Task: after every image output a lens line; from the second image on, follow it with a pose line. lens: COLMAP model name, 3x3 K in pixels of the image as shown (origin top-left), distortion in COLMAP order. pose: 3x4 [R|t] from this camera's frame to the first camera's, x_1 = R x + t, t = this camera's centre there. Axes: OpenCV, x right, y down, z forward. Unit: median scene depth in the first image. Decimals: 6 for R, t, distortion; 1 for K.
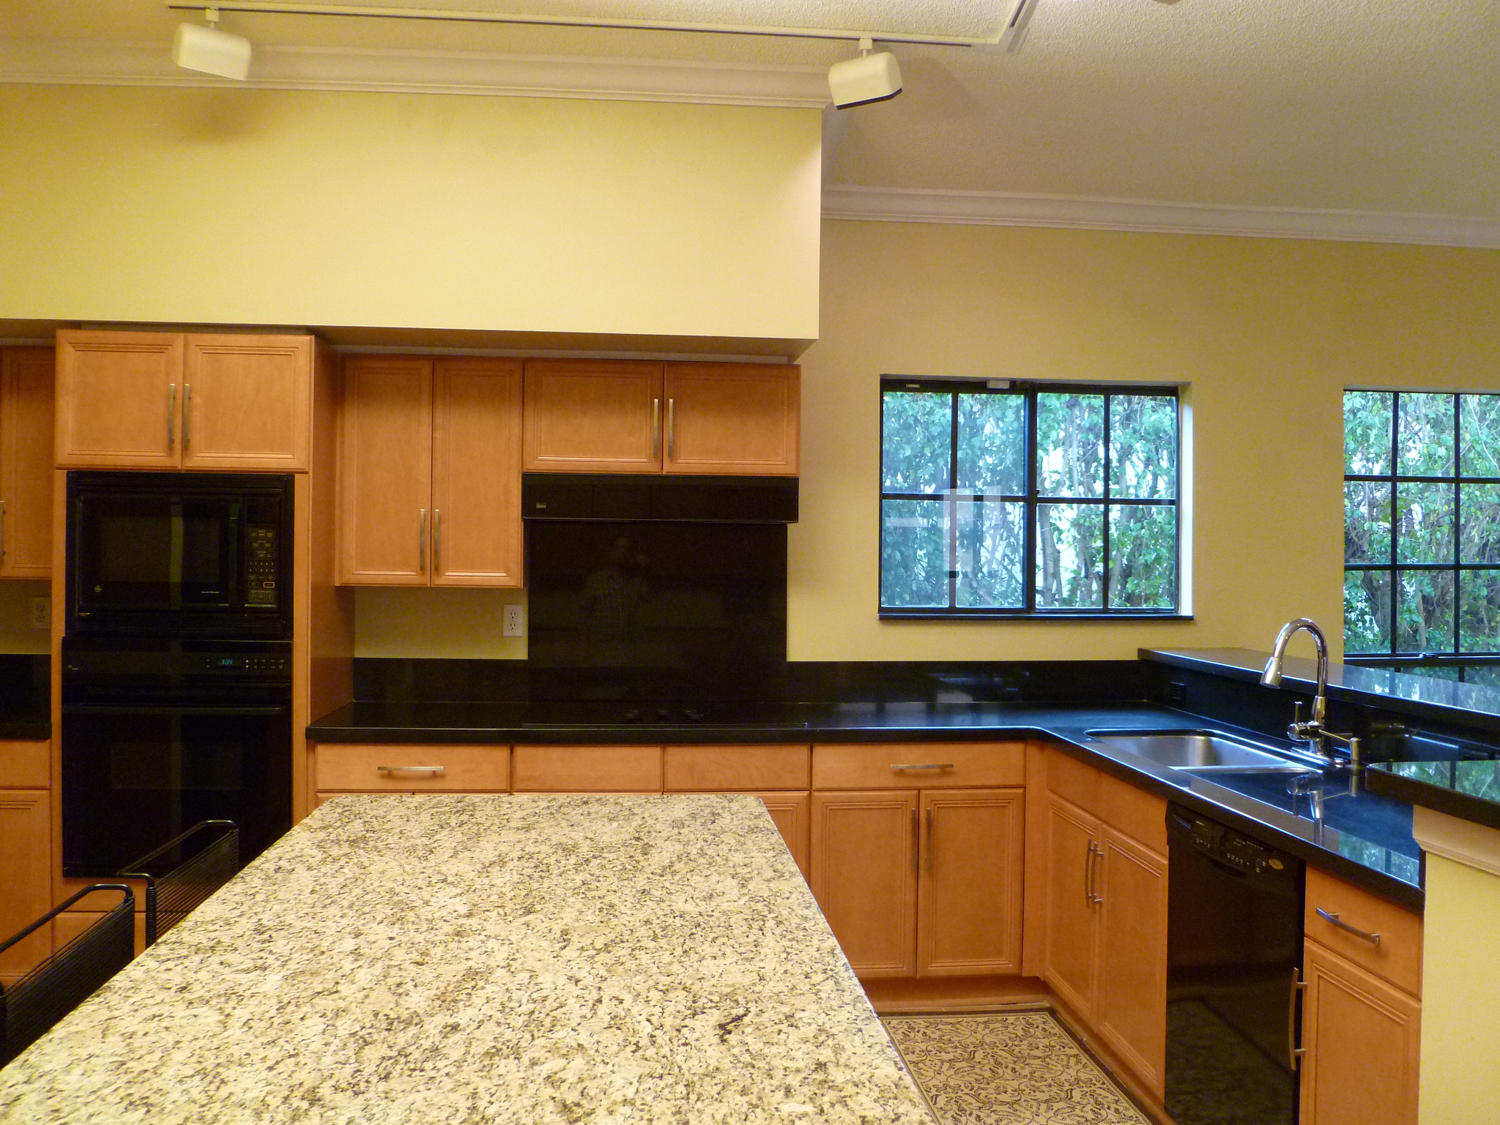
lens RADIAL K [[1255.3, 0, 750.0], [0, 1255.3, 562.5], [0, 0, 1]] dist [-0.068719, 0.006210]
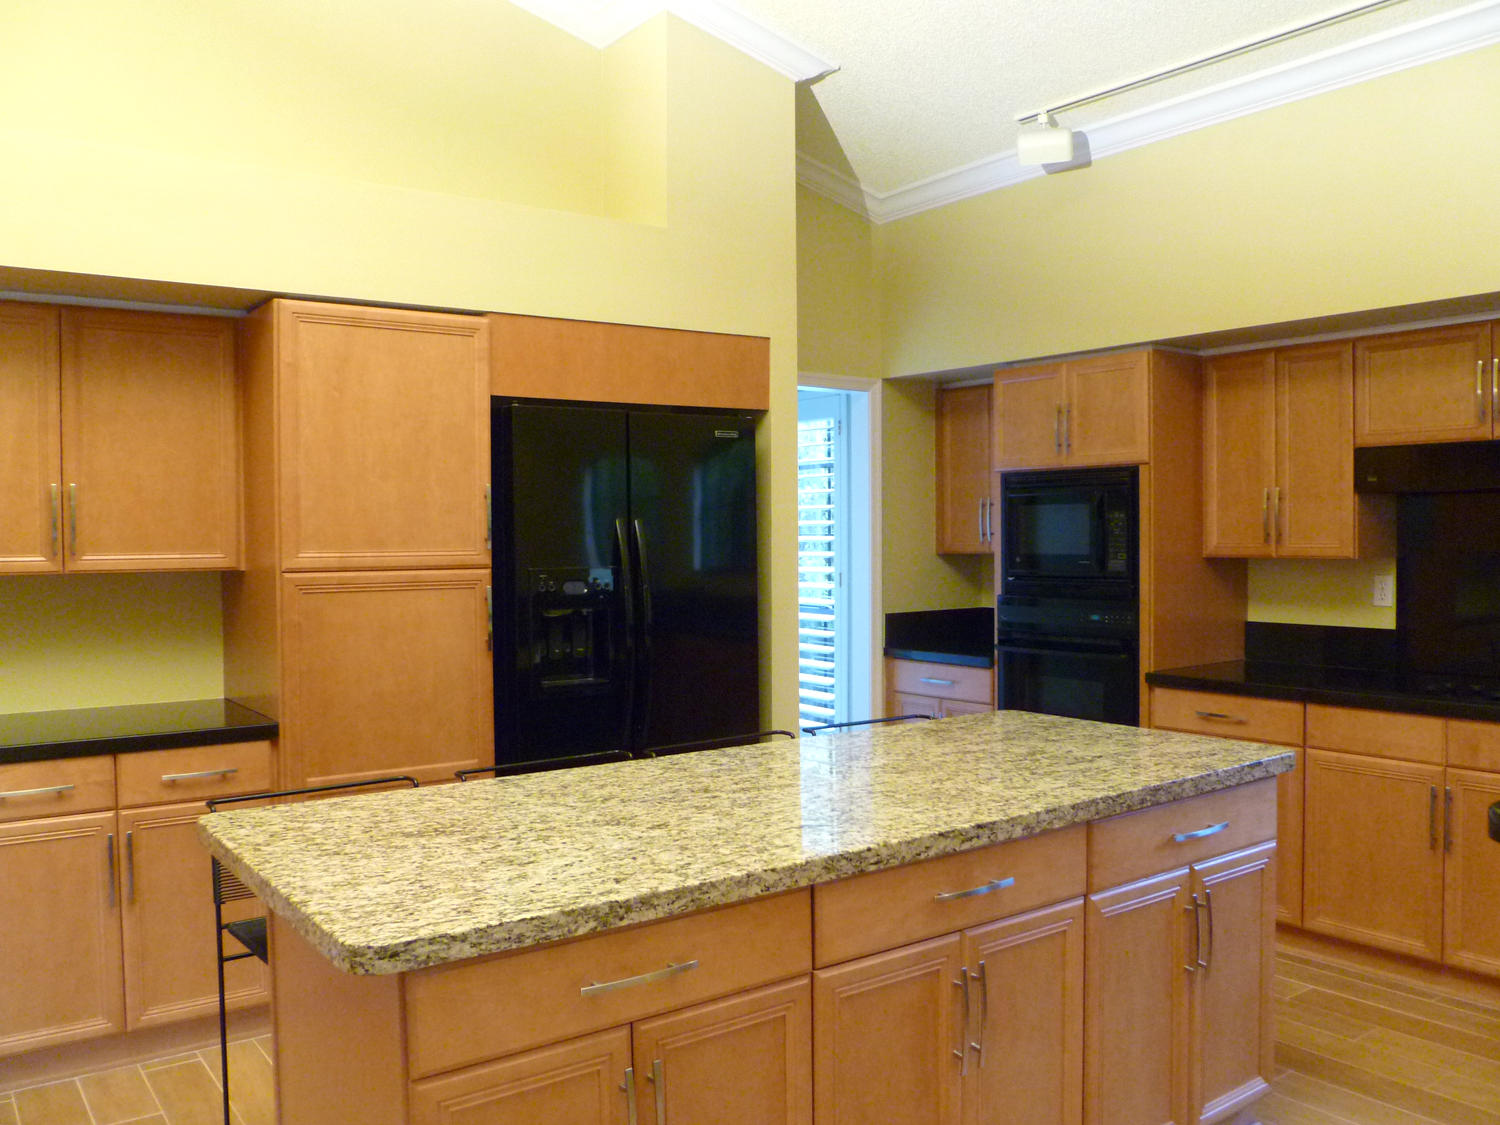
lens RADIAL K [[1255.3, 0, 750.0], [0, 1255.3, 562.5], [0, 0, 1]] dist [-0.068719, 0.006210]
pose [[0.504942, -0.000706, -0.863153, 0.498877], [0.016343, 0.999828, 0.008743, 0.007332], [0.862999, -0.018521, 0.504867, 0.050466]]
